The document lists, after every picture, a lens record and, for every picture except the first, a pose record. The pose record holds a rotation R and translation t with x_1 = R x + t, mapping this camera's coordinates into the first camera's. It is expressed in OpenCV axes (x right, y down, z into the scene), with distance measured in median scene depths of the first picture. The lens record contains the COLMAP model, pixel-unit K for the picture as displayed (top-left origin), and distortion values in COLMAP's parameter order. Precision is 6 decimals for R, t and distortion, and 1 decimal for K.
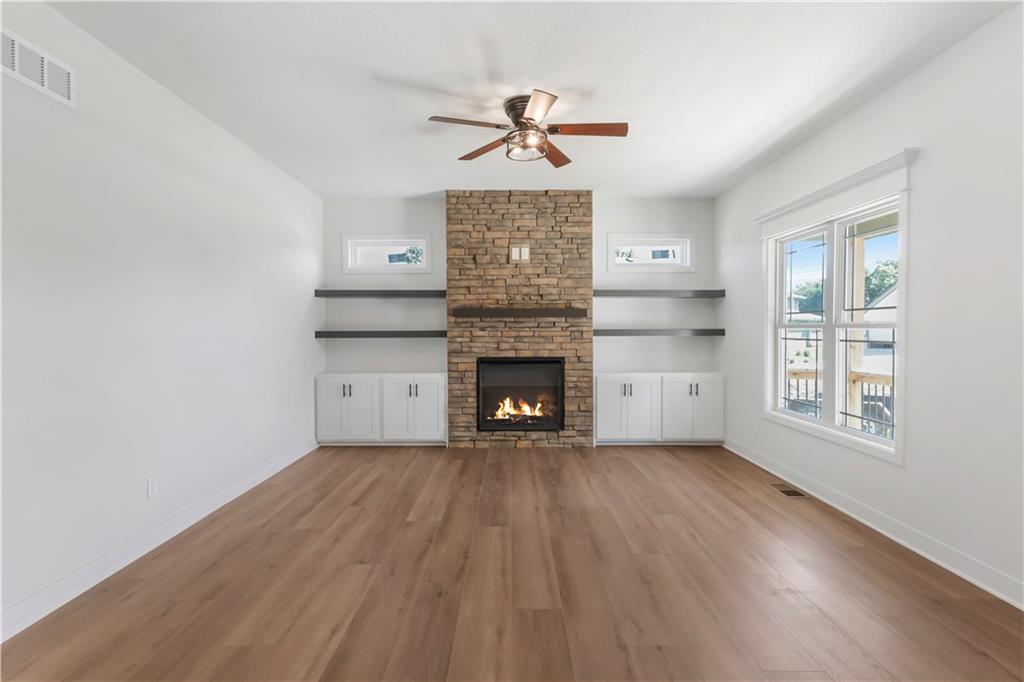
lens RADIAL K [[492.0, 0, 512.0], [0, 492.0, 341.0], [0, 0, 1]] dist [0.005782, 0.000704]
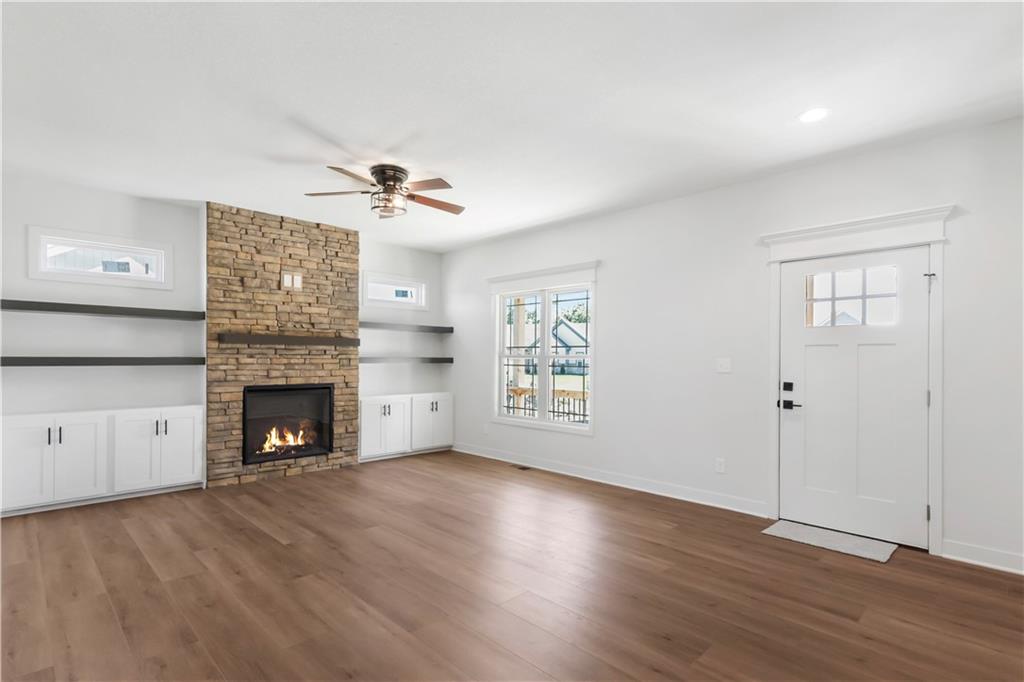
lens RADIAL K [[512.8, 0, 519.6], [0, 512.8, 364.5], [0, 0, 1]] dist [0.004424, -0.000346]
pose [[0.706137, -0.002125, 0.708072, -0.393494], [0.007372, 0.999963, -0.004350, 0.000151], [-0.708037, 0.008292, 0.706127, -0.064355]]
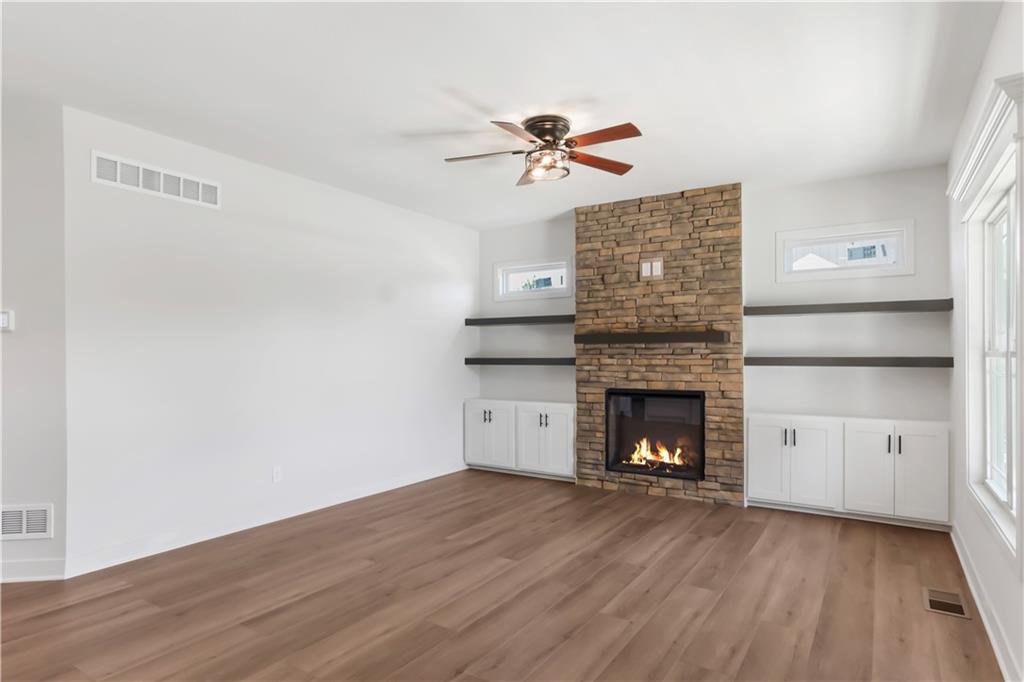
lens RADIAL K [[567.9, 0, 509.0], [0, 567.9, 362.1], [0, 0, 1]] dist [-0.002807, 0.003466]
pose [[0.838247, 0.007273, -0.545241, 0.347452], [-0.019111, 0.999689, -0.016048, 0.006265], [0.544955, 0.023872, 0.838125, 0.033238]]
